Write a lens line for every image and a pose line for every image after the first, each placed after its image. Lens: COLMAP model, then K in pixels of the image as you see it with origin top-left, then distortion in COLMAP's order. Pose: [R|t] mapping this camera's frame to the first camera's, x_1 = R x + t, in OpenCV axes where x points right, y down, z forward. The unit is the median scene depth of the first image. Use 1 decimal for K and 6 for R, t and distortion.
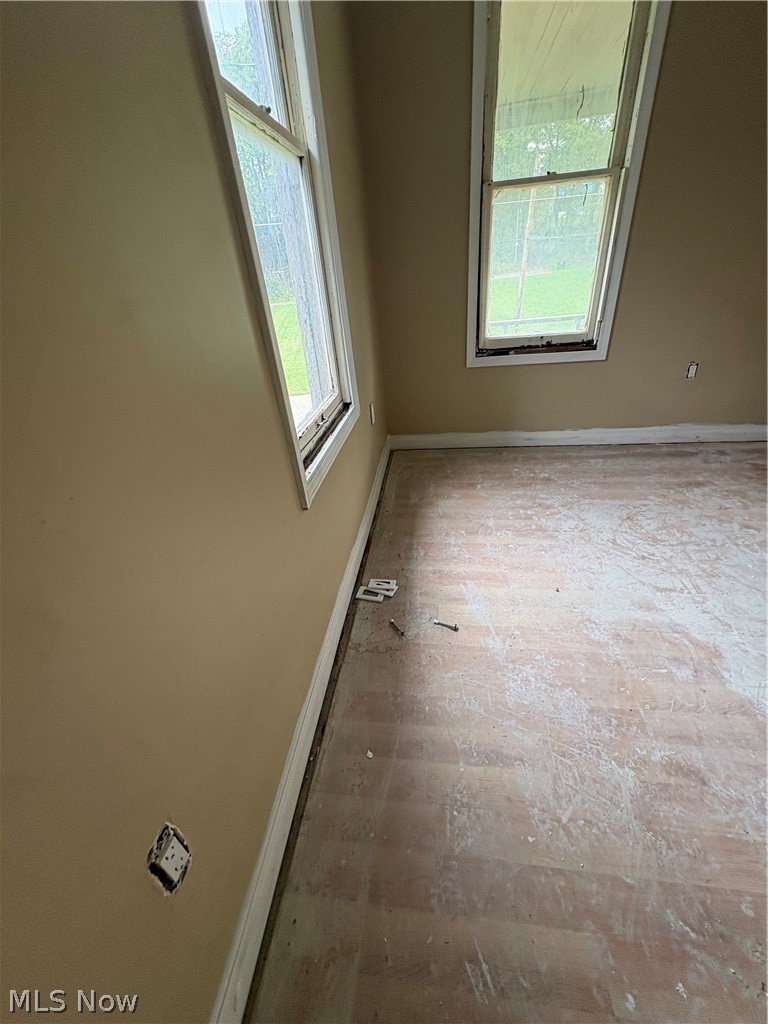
lens RADIAL K [[410.1, 0, 384.0], [0, 410.1, 512.0], [0, 0, 1]] dist [-0.001158, -0.000060]
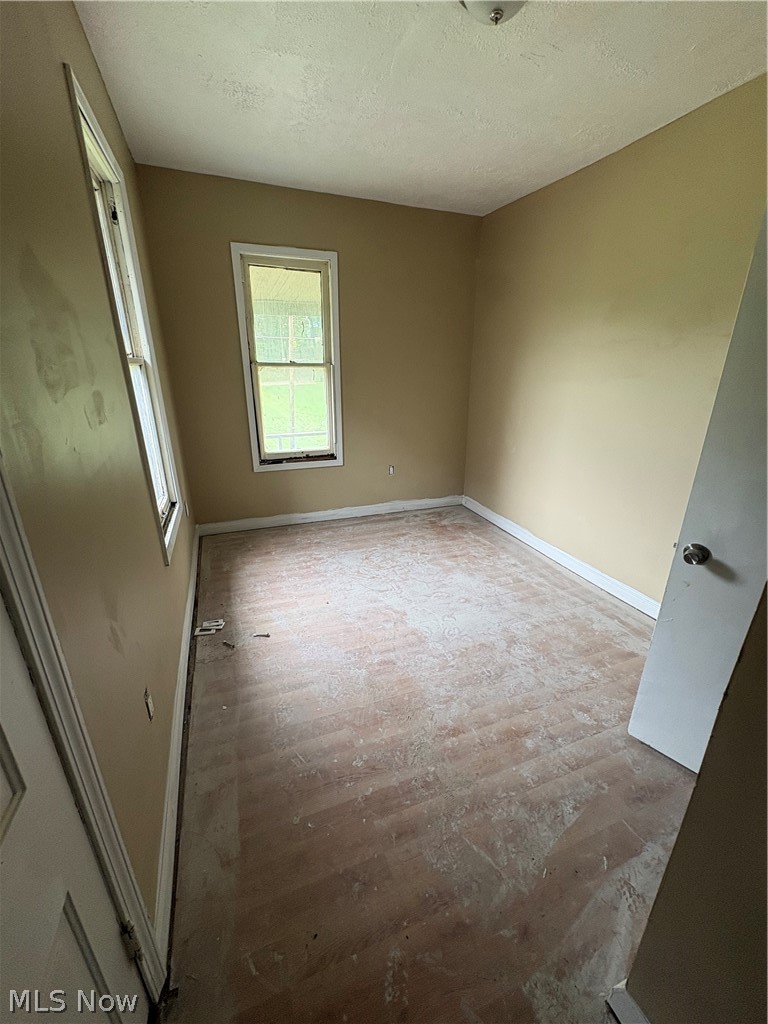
lens RADIAL K [[410.1, 0, 384.0], [0, 410.1, 512.0], [0, 0, 1]] dist [-0.001158, -0.000060]
pose [[0.878598, -0.077469, 0.471237, -0.100653], [0.174791, 0.970451, -0.166352, 0.115389], [-0.444425, 0.228524, 0.866177, -0.482238]]
